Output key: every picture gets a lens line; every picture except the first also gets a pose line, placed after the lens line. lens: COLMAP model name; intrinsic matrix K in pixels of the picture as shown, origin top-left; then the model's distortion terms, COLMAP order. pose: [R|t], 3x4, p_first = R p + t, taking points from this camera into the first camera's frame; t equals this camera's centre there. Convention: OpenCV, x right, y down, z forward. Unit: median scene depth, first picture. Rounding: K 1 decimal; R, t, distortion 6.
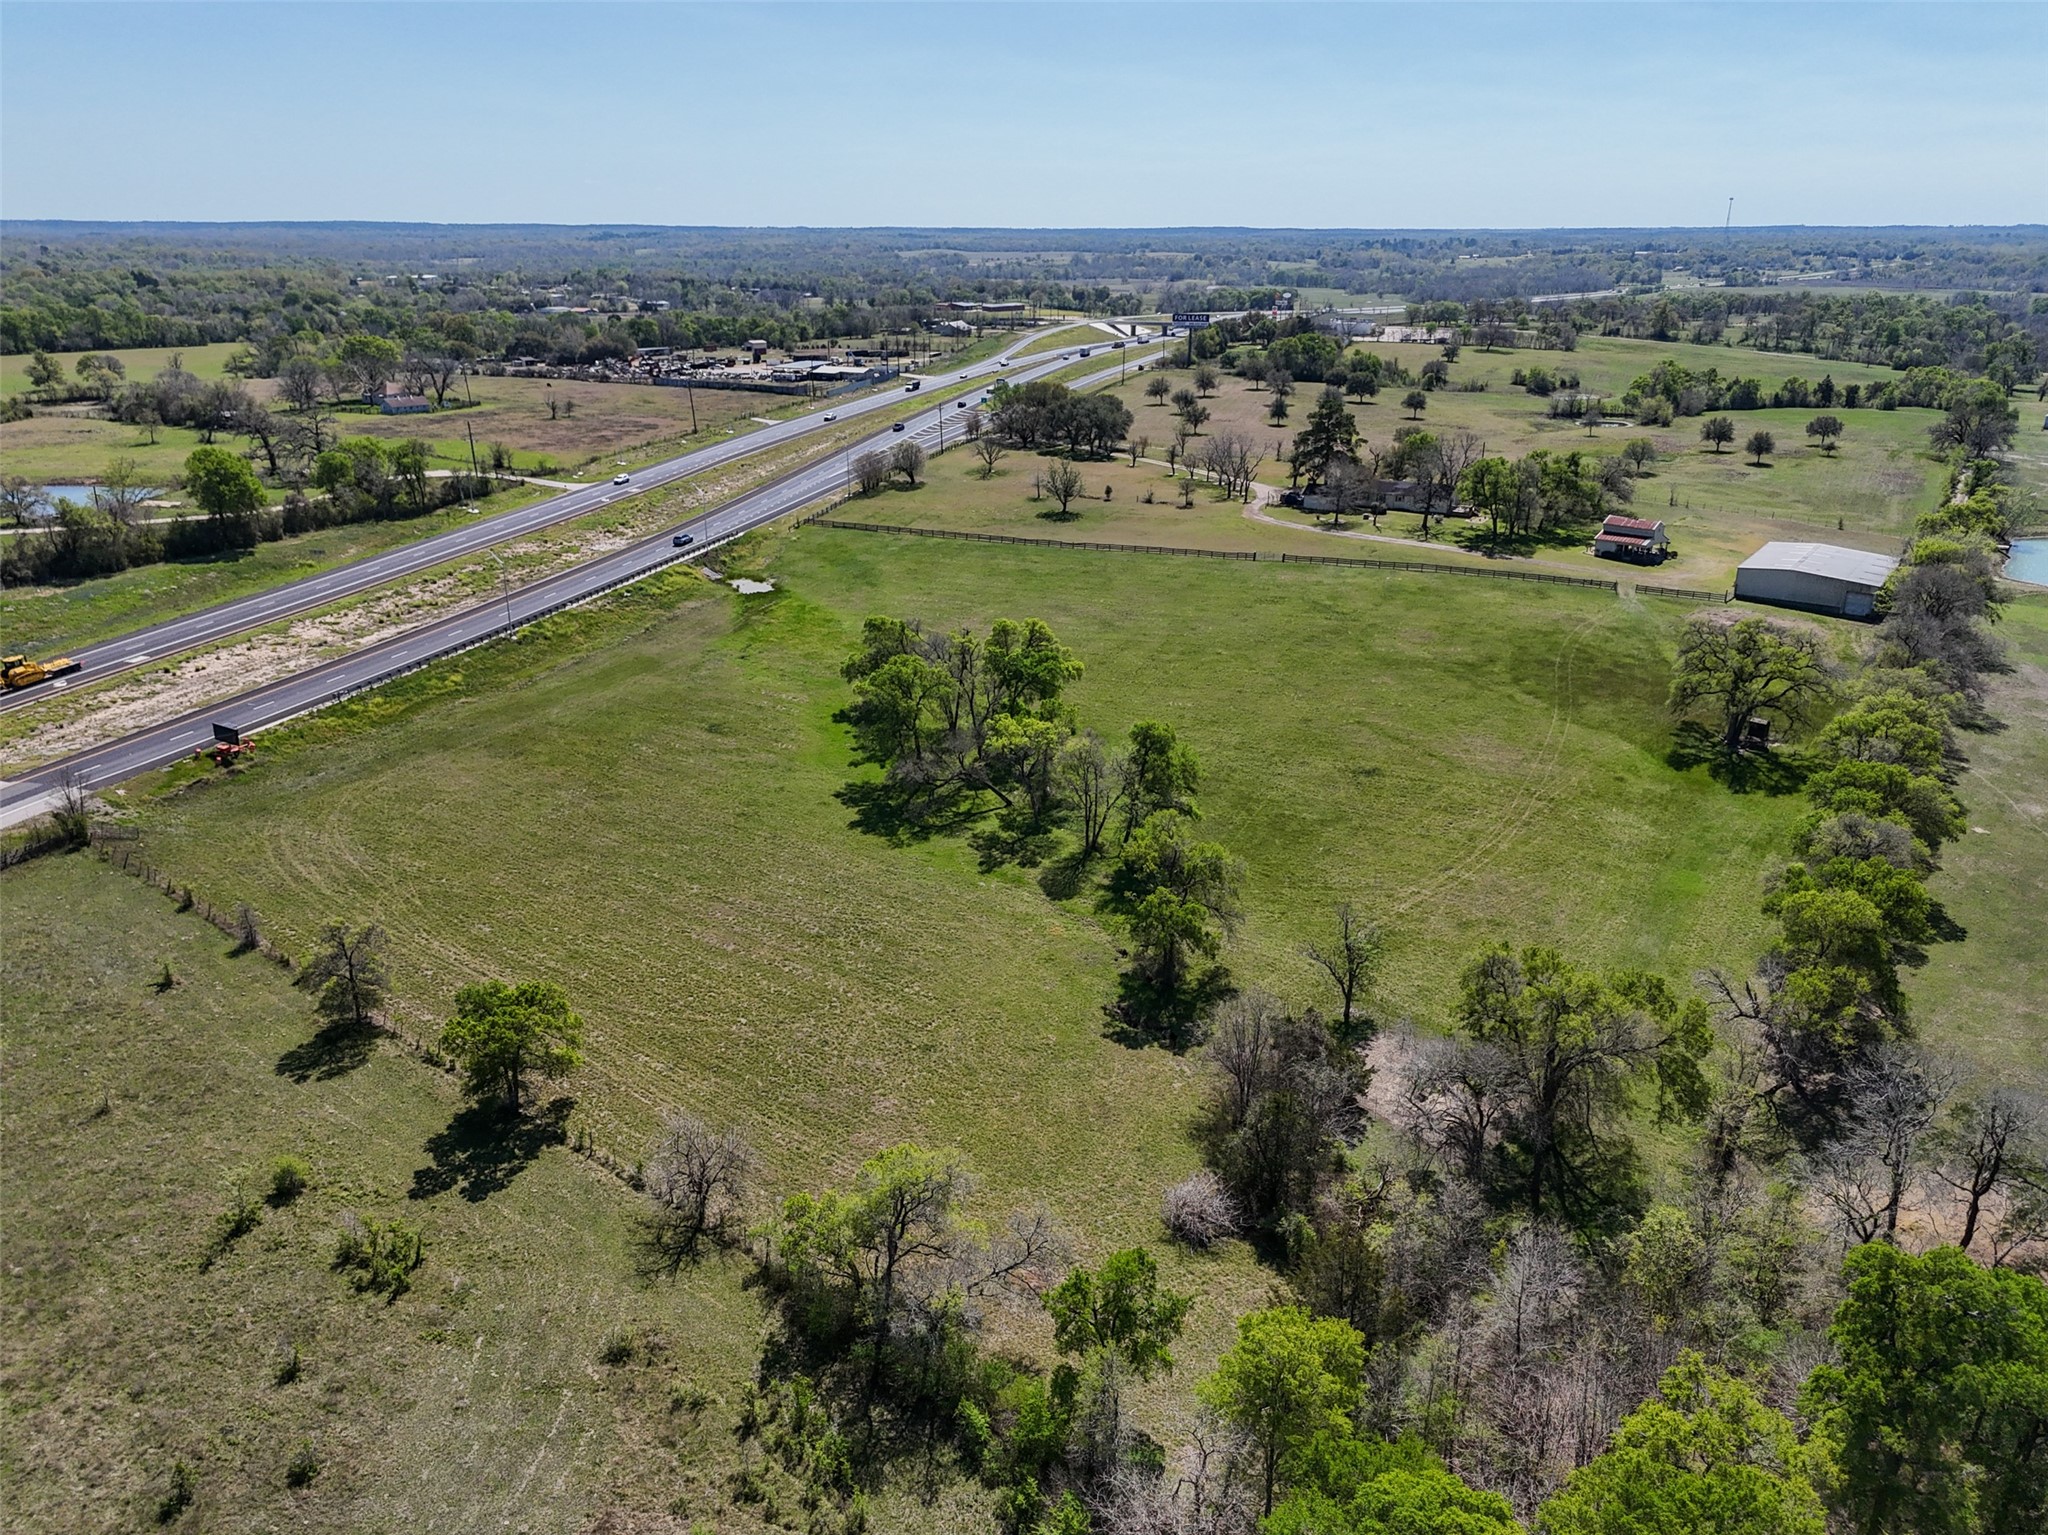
lens RADIAL K [[1510.9, 0, 1038.0], [0, 1510.9, 764.4], [0, 0, 1]] dist [0.070982, -0.067866]
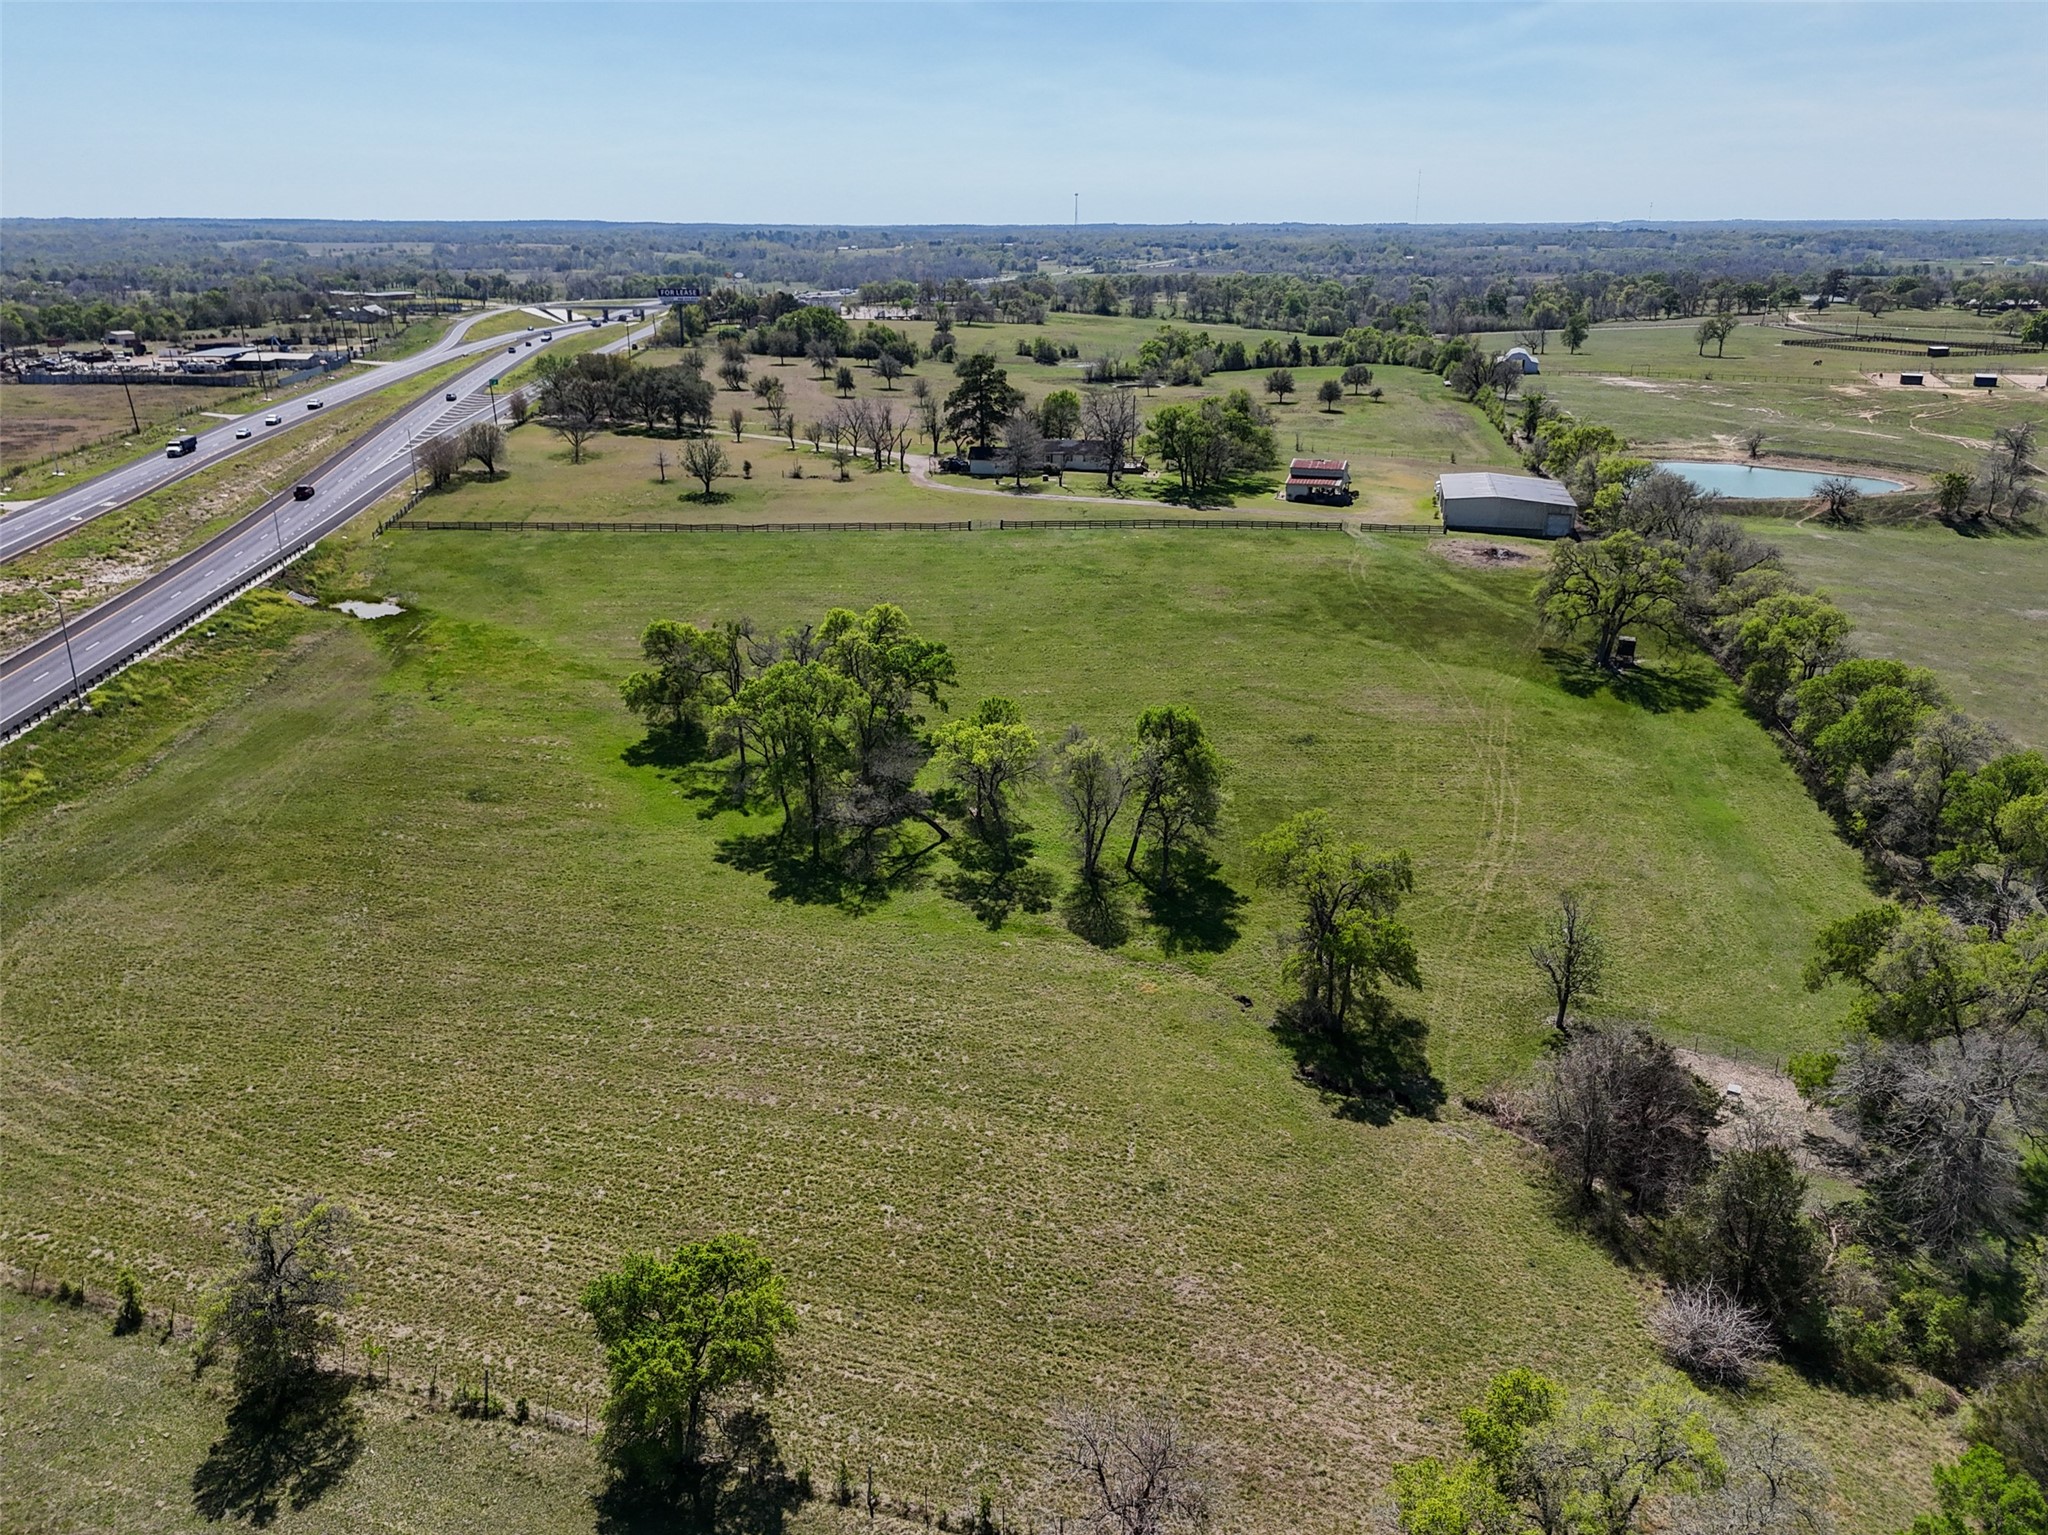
lens RADIAL K [[1510.9, 0, 1038.0], [0, 1510.9, 764.4], [0, 0, 1]] dist [0.070982, -0.067866]
pose [[0.923224, -0.131268, 0.361147, -0.153943], [0.130486, 0.991091, 0.026667, -0.015567], [-0.361430, 0.022505, 0.932128, 0.151055]]
